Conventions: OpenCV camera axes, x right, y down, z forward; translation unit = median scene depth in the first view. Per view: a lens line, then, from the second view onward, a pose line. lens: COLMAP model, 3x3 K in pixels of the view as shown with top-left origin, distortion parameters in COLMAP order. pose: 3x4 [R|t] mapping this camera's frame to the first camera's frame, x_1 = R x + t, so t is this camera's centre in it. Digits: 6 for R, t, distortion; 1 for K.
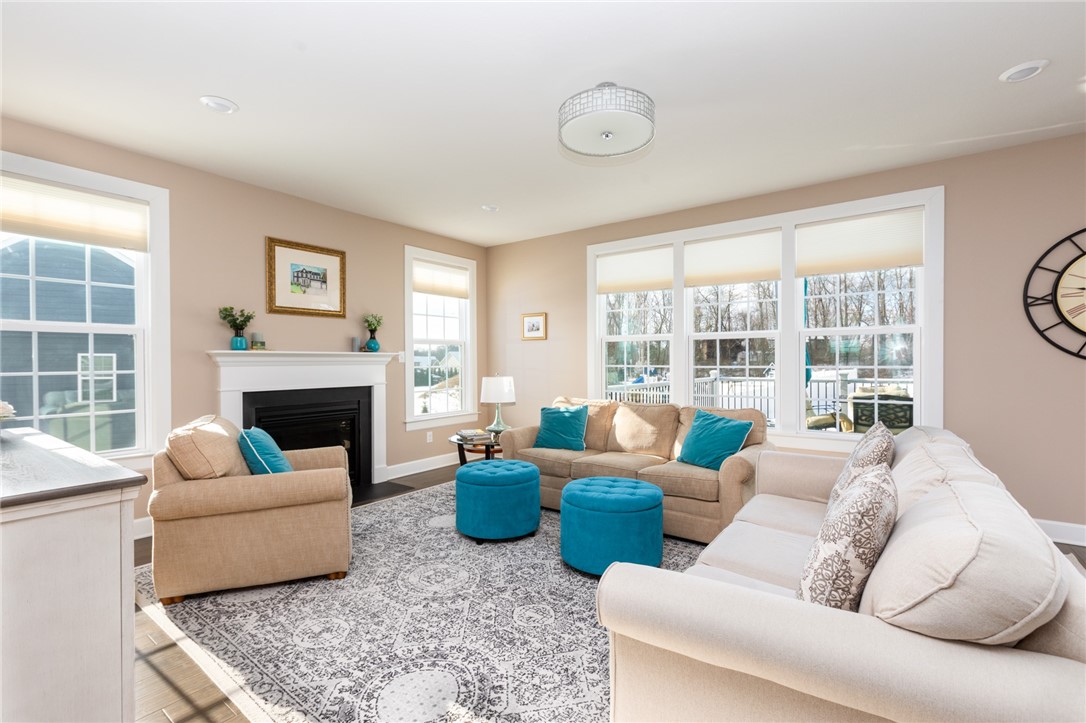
lens RADIAL K [[483.3, 0, 543.3], [0, 483.3, 361.8], [0, 0, 1]] dist [0.003652, 0.000710]
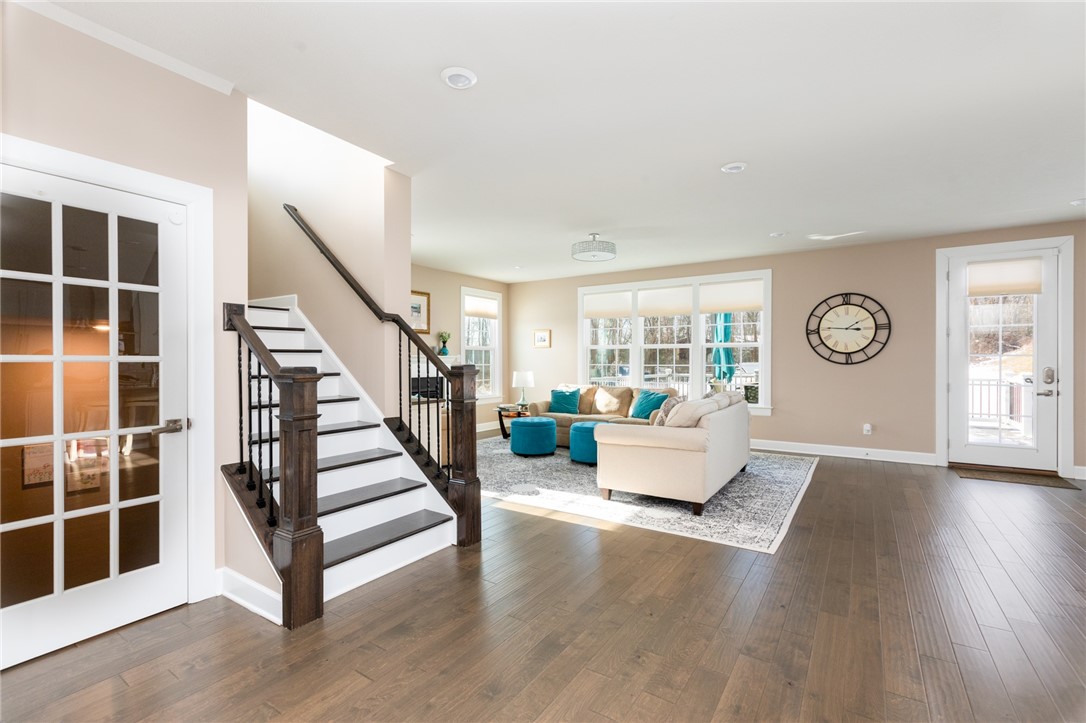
lens RADIAL K [[483.3, 0, 544.3], [0, 483.3, 362.2], [0, 0, 1]] dist [0.003652, 0.000710]
pose [[0.998648, 0.005215, 0.051715, -0.116904], [-0.005143, 0.999986, -0.001512, 0.003467], [-0.051722, 0.001244, 0.998661, -0.659793]]
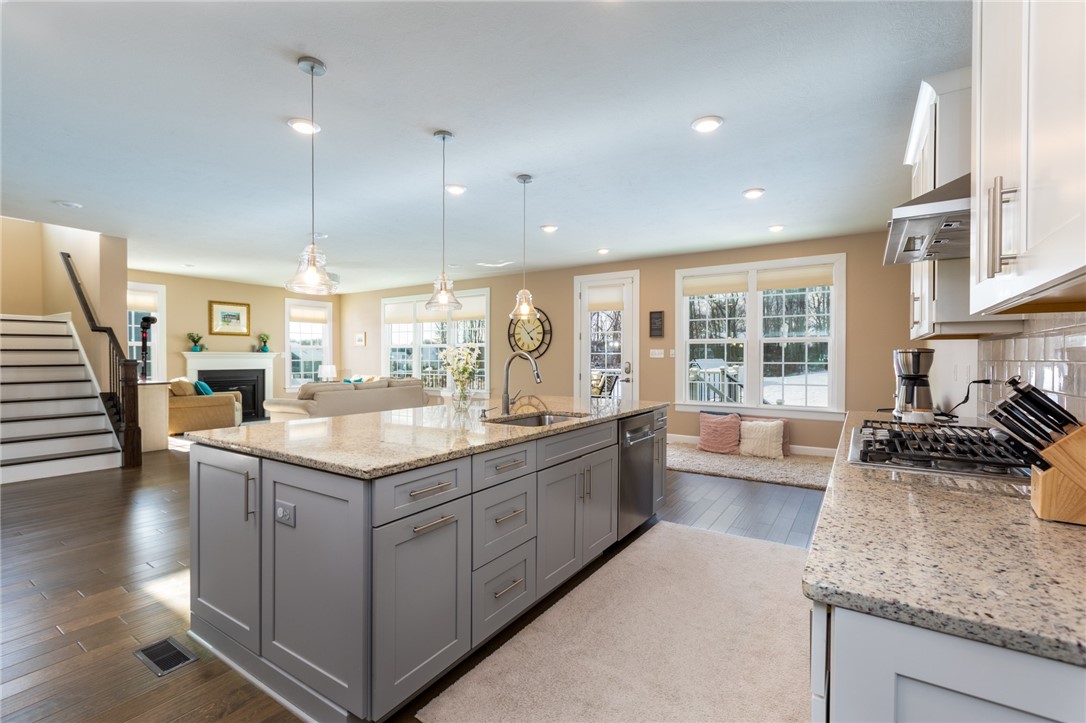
lens RADIAL K [[483.3, 0, 544.8], [0, 483.3, 365.0], [0, 0, 1]] dist [0.003652, 0.000710]
pose [[0.999002, 0.006541, 0.044182, 0.805854], [-0.007125, 0.999889, 0.013087, -0.001863], [-0.044092, -0.013389, 0.998938, -1.193560]]
